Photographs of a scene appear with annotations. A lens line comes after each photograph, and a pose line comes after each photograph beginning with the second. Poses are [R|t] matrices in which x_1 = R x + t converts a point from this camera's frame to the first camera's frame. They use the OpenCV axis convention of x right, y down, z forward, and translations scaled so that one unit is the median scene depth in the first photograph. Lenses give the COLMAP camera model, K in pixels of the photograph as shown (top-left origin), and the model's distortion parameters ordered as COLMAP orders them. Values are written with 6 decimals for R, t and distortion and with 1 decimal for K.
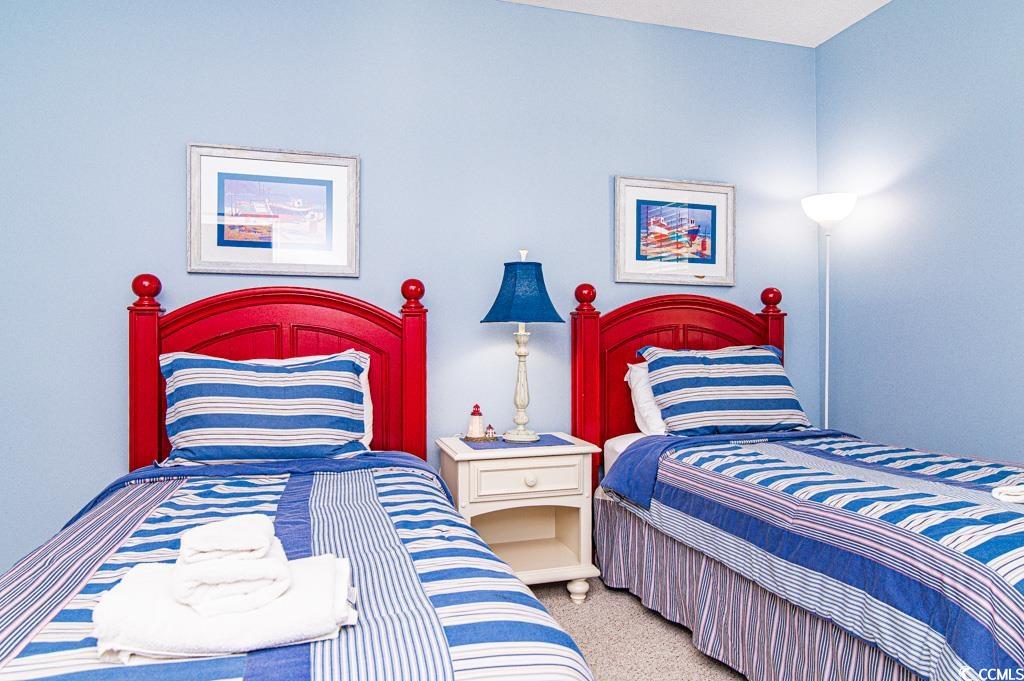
lens RADIAL K [[614.6, 0, 511.3], [0, 614.6, 341.6], [0, 0, 1]] dist [-0.009914, 0.000045]
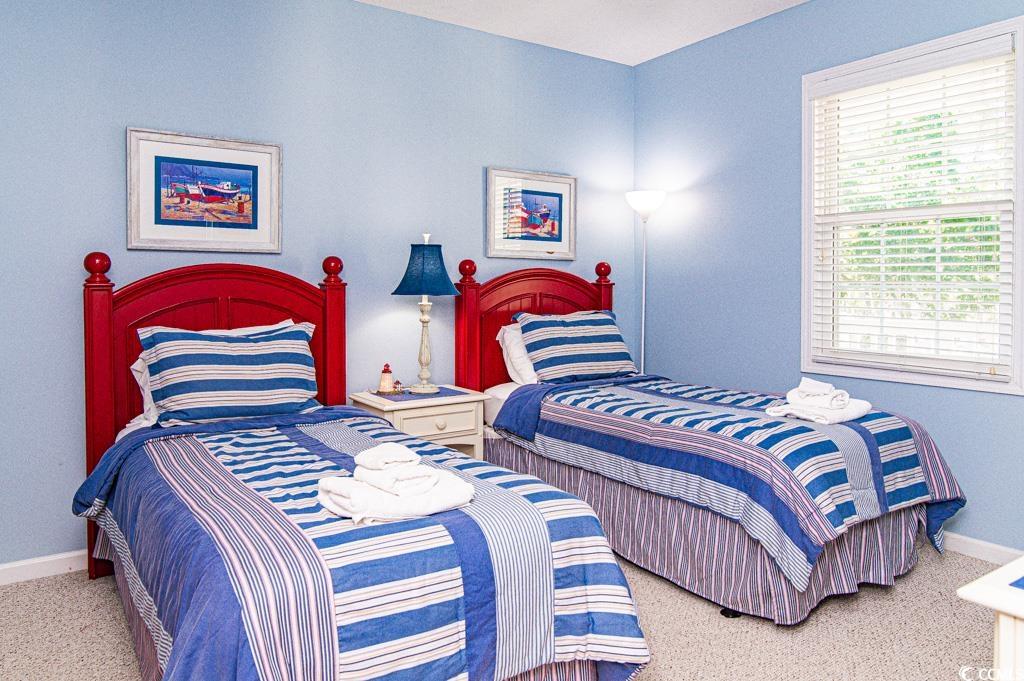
lens RADIAL K [[670.1, 0, 463.0], [0, 670.1, 303.0], [0, 0, 1]] dist [-0.005925, -0.000490]
pose [[0.959866, -0.004521, 0.280424, -0.287501], [-0.002809, 0.999665, 0.025730, -0.049341], [-0.280446, -0.025485, 0.959531, -0.280972]]
